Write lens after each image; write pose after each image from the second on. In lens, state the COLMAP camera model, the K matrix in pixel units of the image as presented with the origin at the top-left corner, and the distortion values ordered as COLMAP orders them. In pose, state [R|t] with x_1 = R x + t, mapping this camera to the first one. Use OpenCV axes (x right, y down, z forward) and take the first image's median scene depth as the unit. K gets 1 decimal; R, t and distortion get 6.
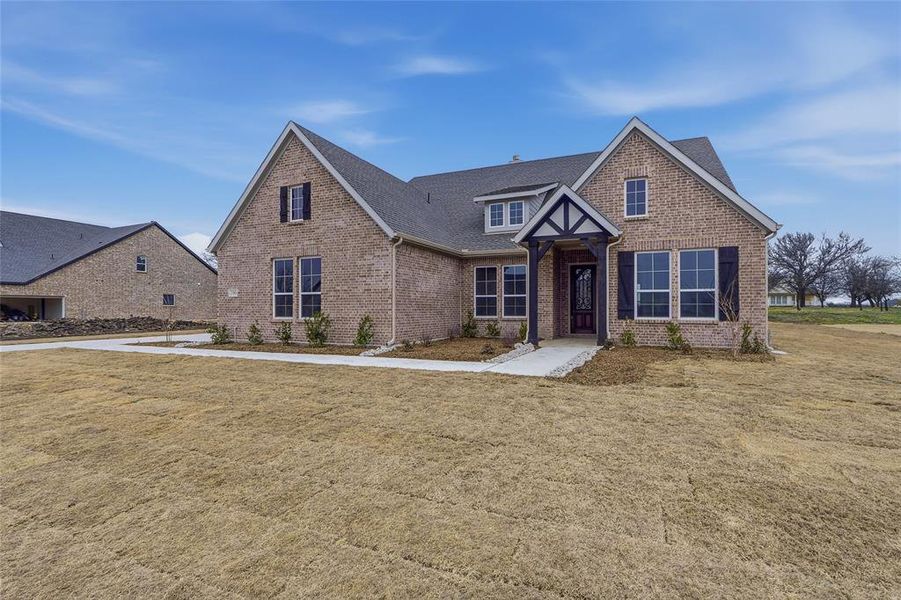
lens RADIAL K [[420.6, 0, 457.0], [0, 420.6, 304.3], [0, 0, 1]] dist [-0.019069, 0.000185]
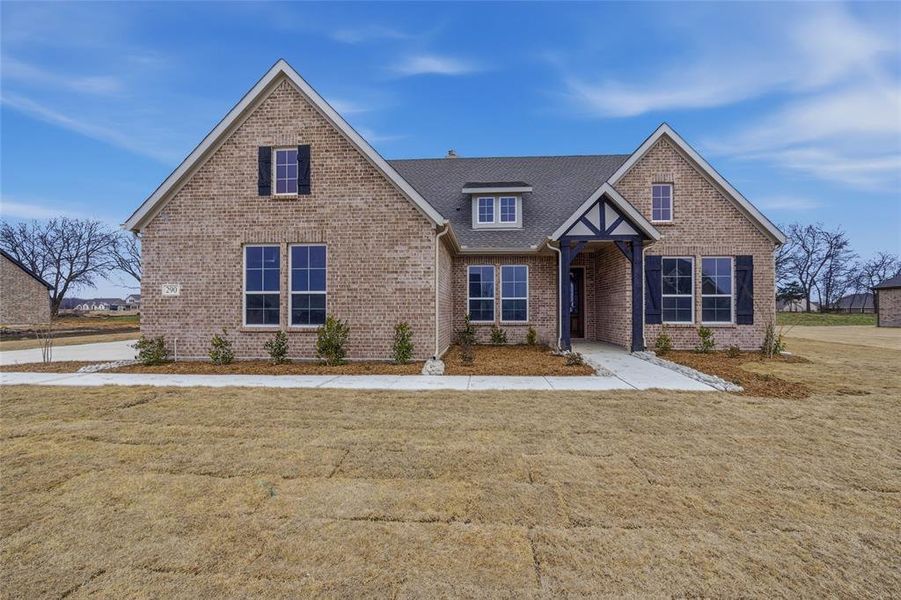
lens RADIAL K [[420.6, 0, 457.0], [0, 420.6, 304.3], [0, 0, 1]] dist [-0.019069, 0.000185]
pose [[0.943018, 0.006396, 0.332679, -0.350293], [-0.005569, 0.999979, -0.003439, -0.004228], [-0.332694, 0.001390, 0.943034, 0.204313]]
